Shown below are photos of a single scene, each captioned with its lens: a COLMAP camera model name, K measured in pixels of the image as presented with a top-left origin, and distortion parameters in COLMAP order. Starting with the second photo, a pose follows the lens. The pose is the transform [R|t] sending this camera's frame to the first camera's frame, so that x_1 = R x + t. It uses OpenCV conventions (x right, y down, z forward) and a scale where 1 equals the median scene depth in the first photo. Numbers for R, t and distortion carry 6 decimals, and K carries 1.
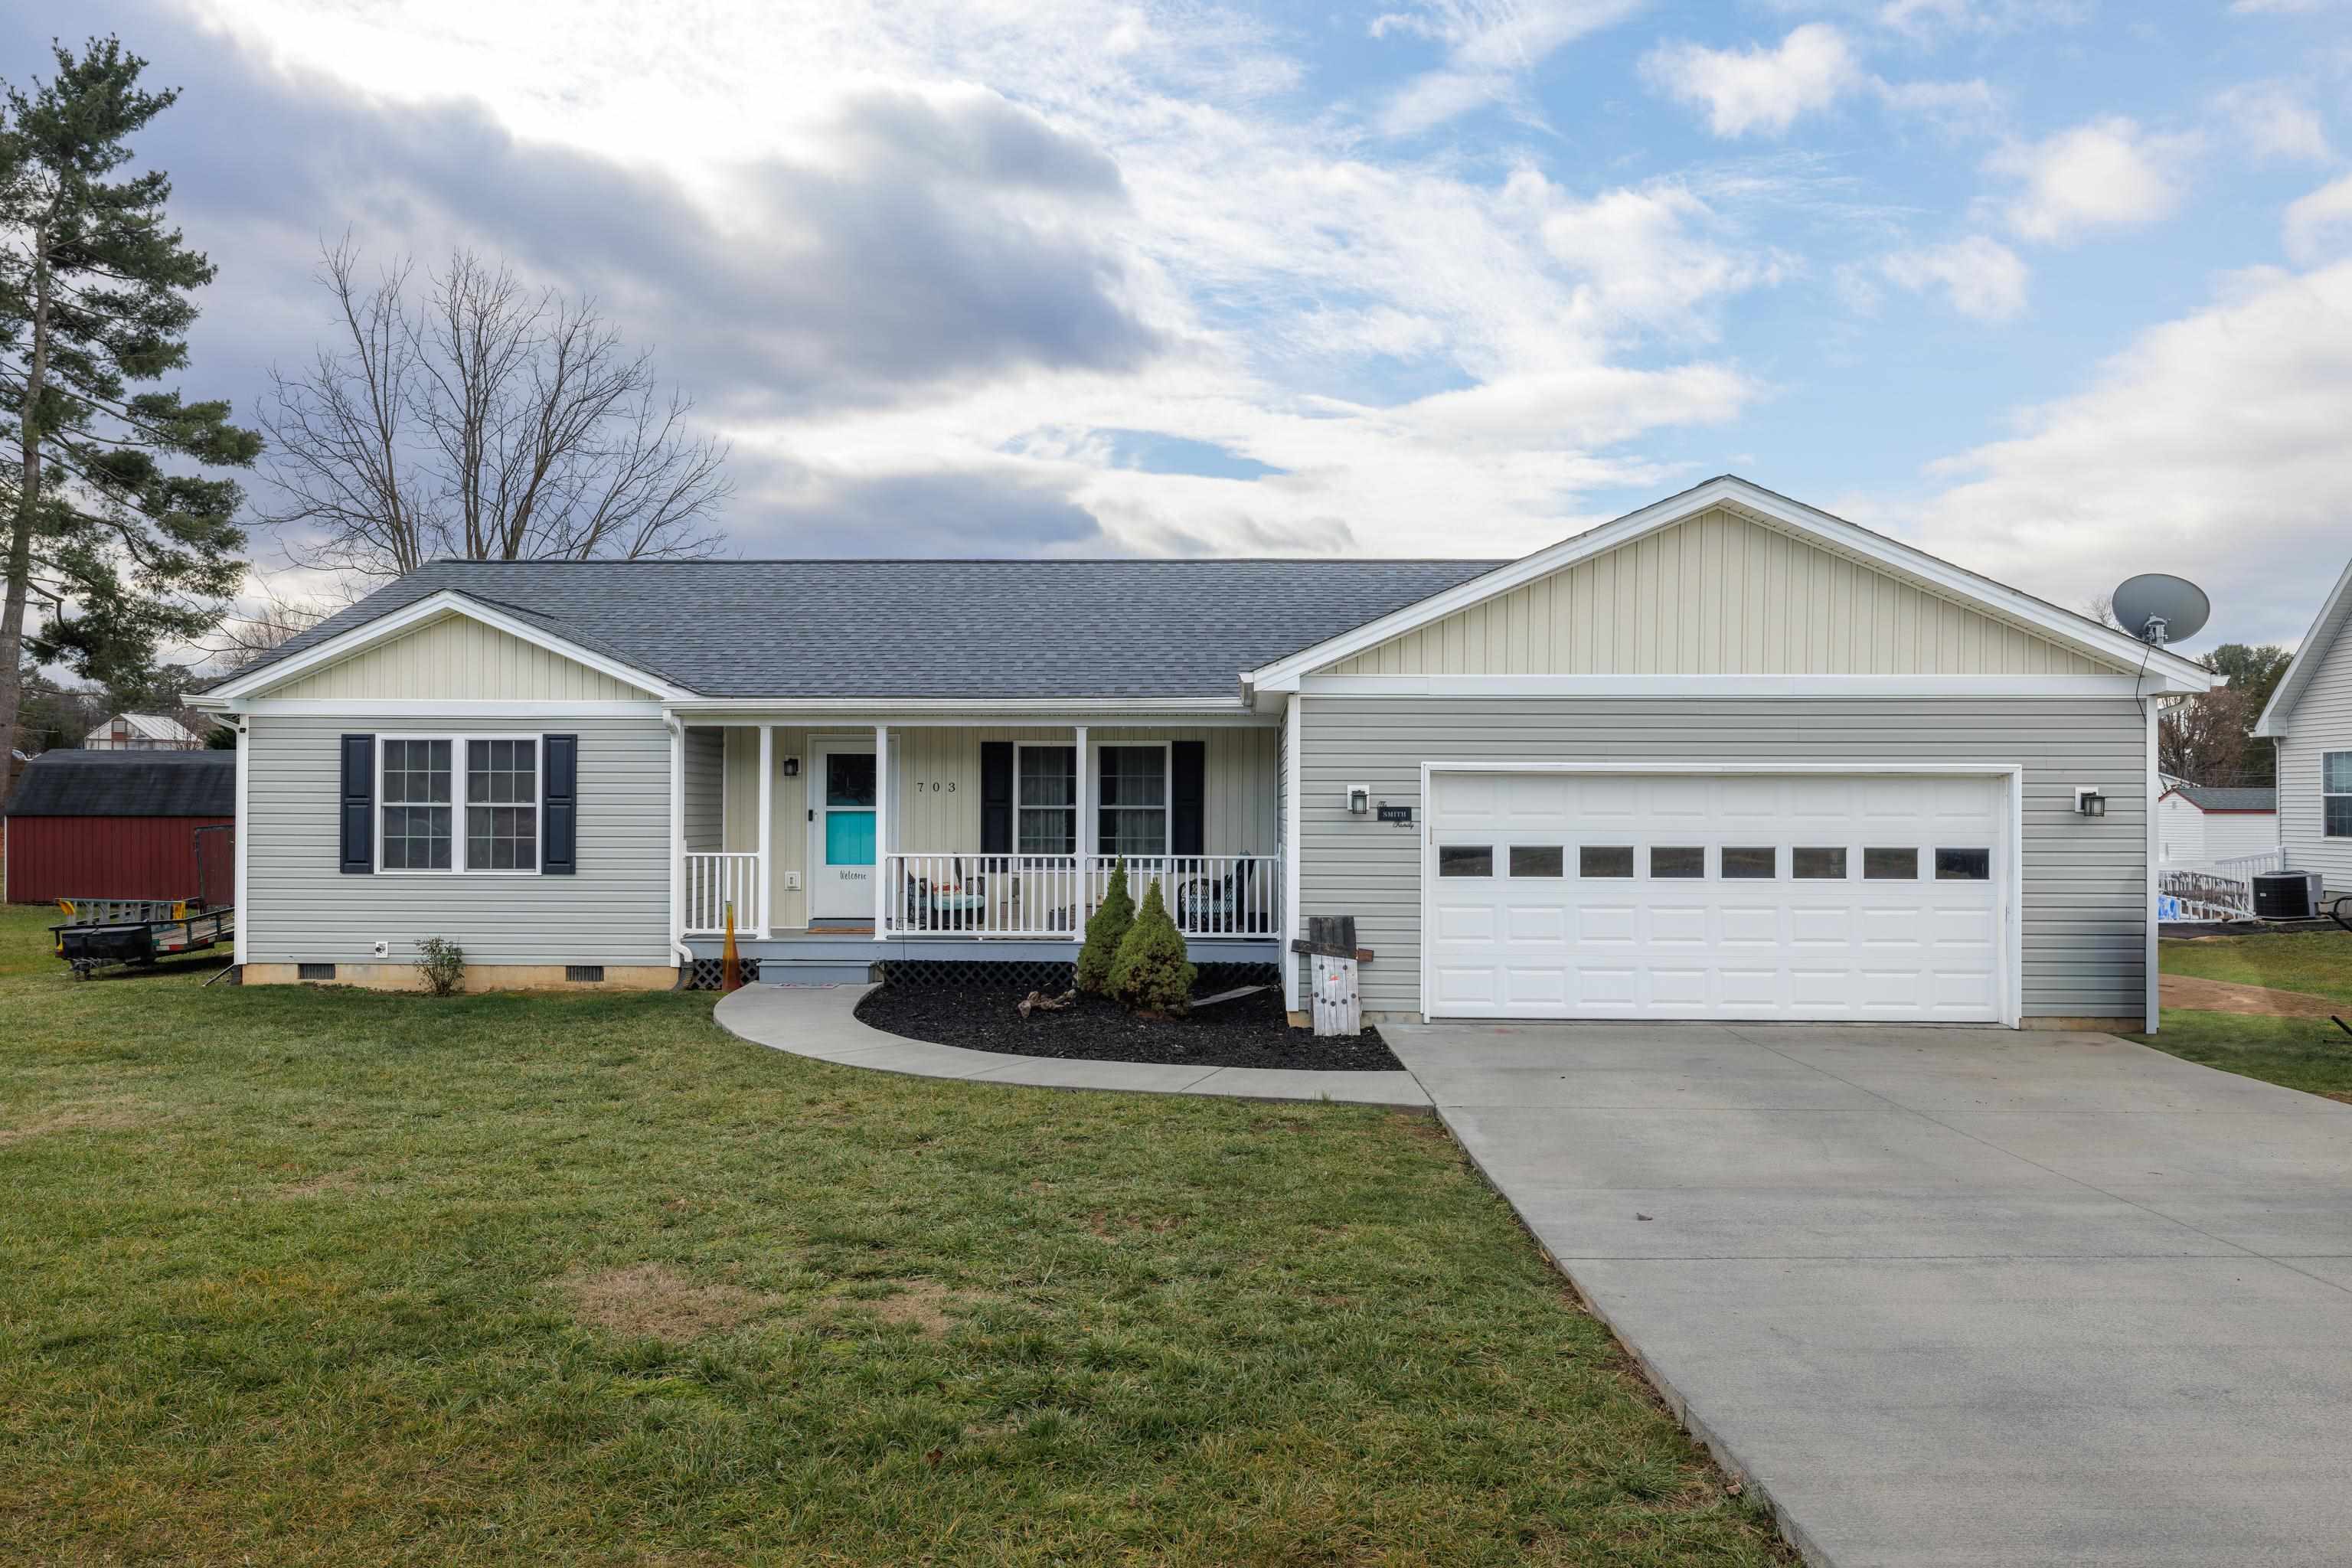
lens RADIAL K [[1721.2, 0, 1175.0], [0, 1721.2, 787.8], [0, 0, 1]] dist [-0.005992, -0.001800]
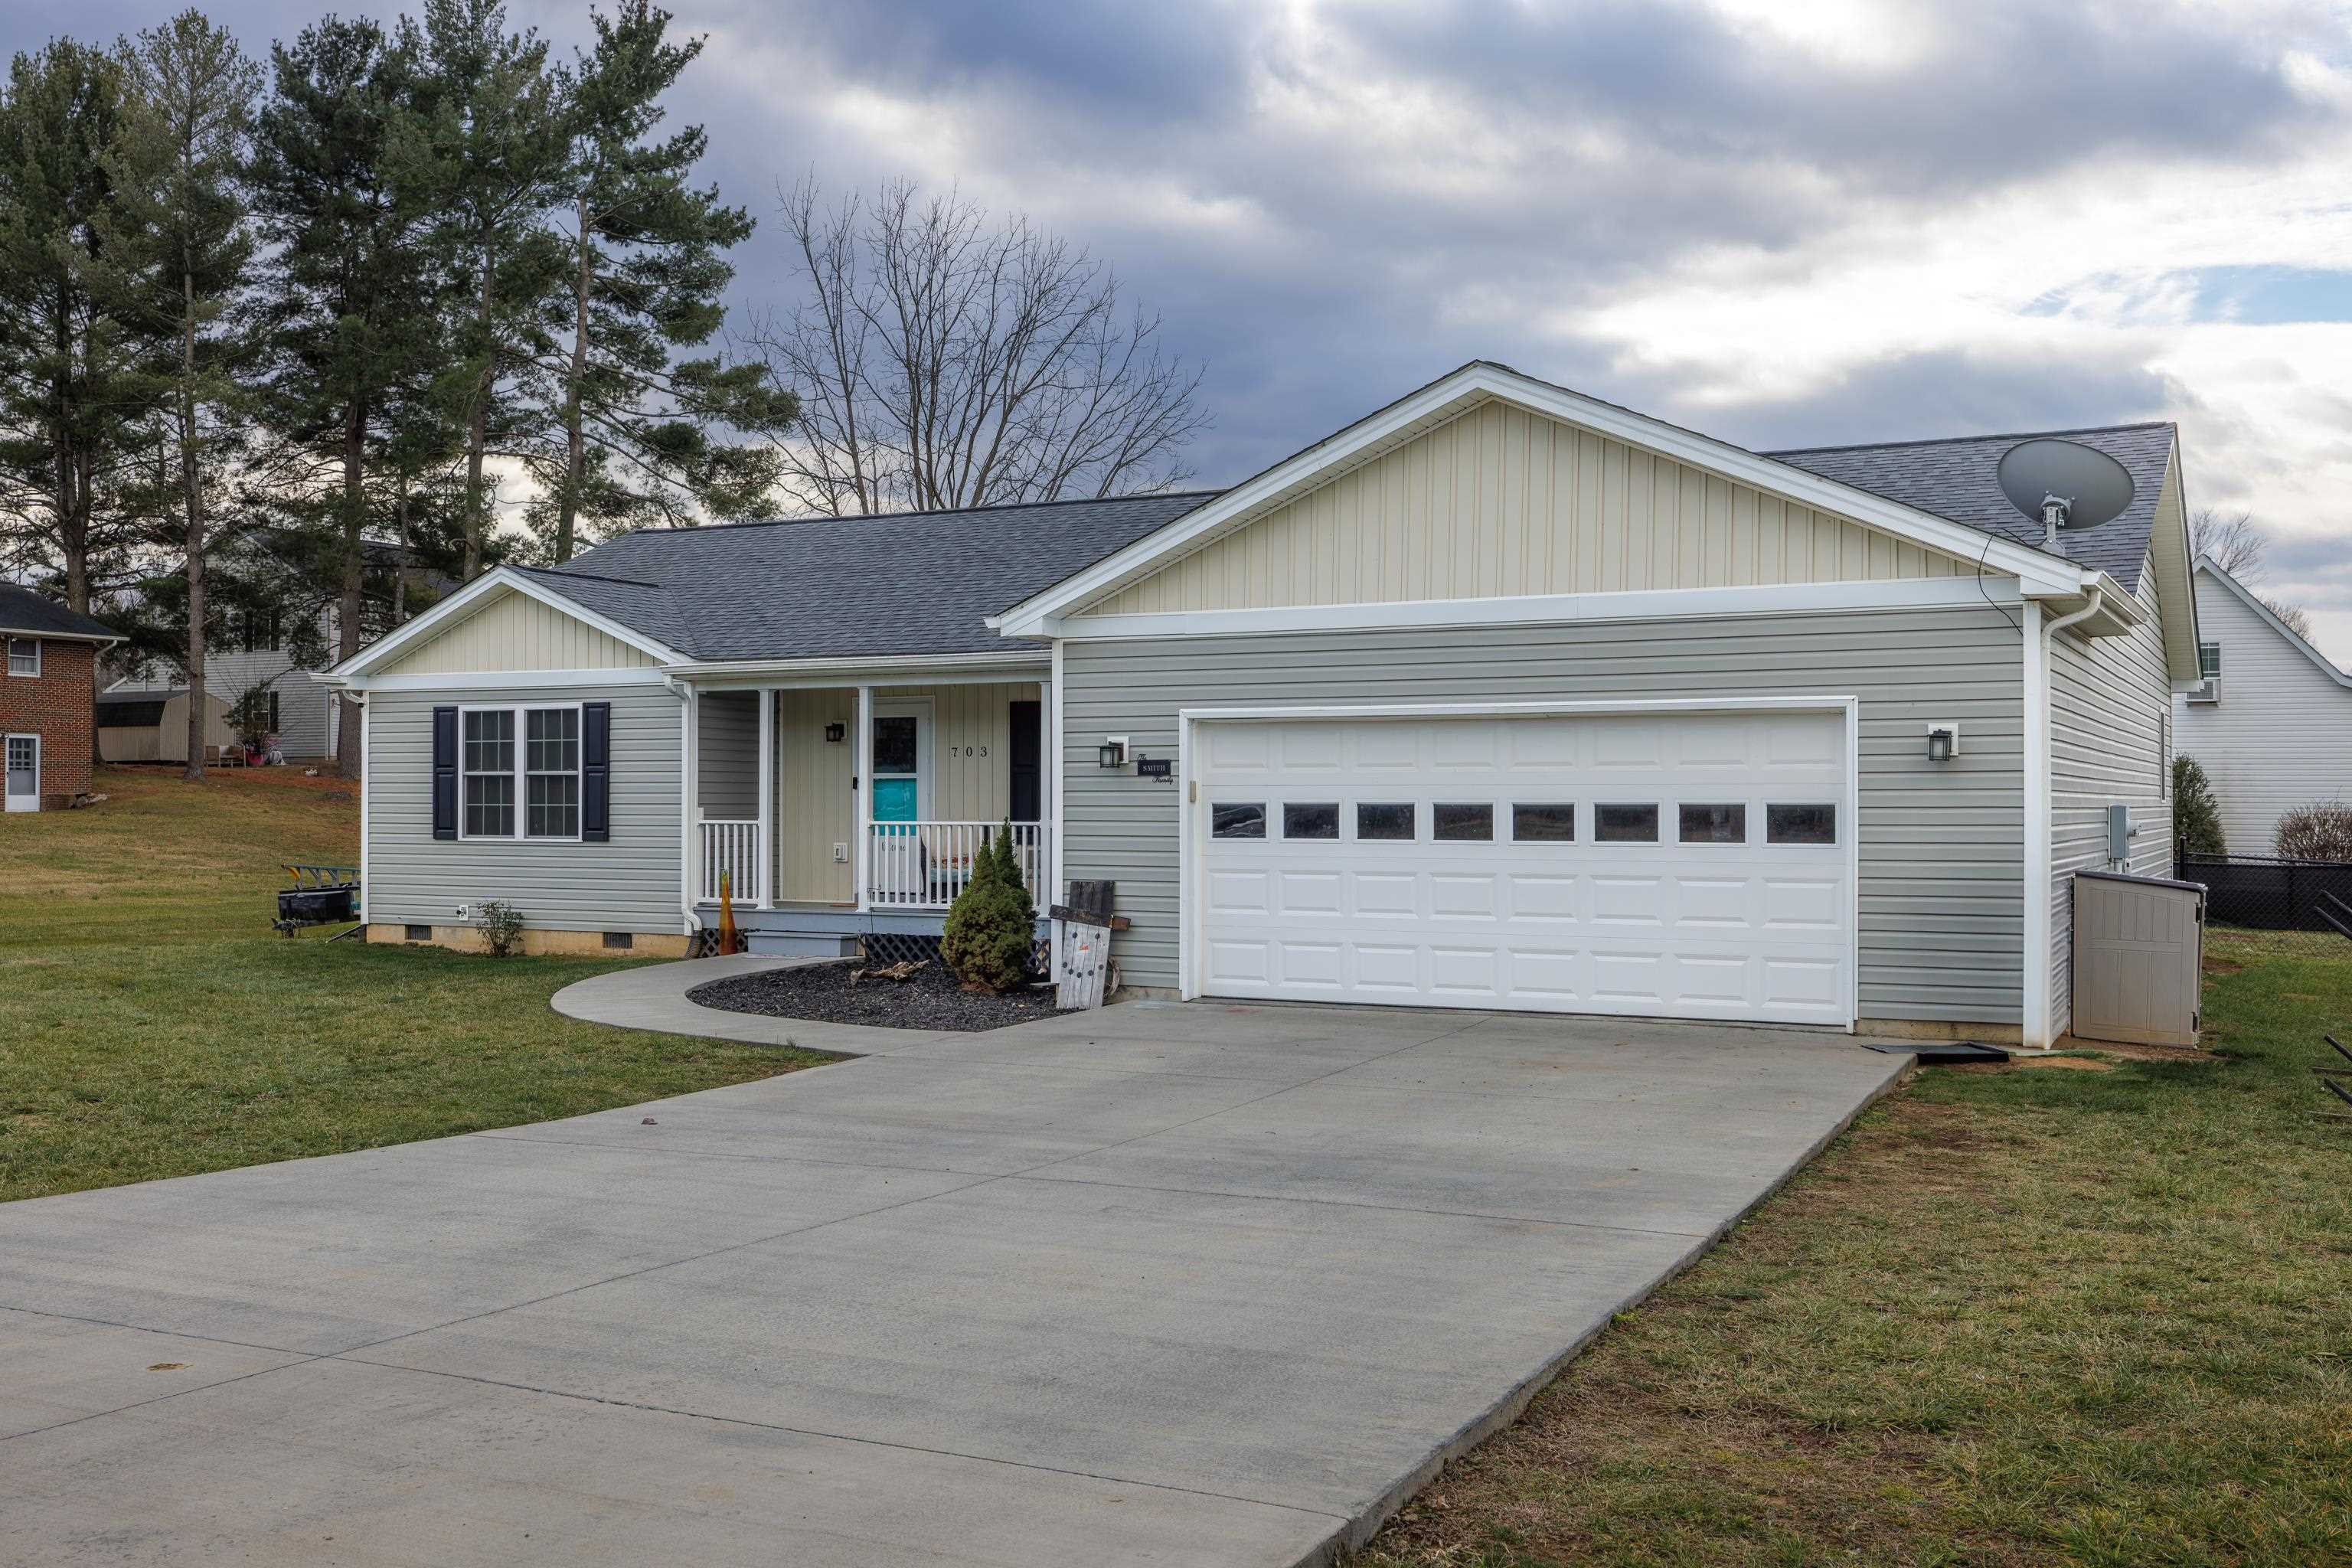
lens RADIAL K [[2267.2, 0, 1166.5], [0, 2267.2, 796.3], [0, 0, 1]] dist [0.002271, 0.000000]
pose [[0.900657, -0.003902, -0.434514, 0.520163], [0.006625, 0.999967, 0.004752, 0.019737], [0.434481, -0.007158, 0.900653, -0.052786]]
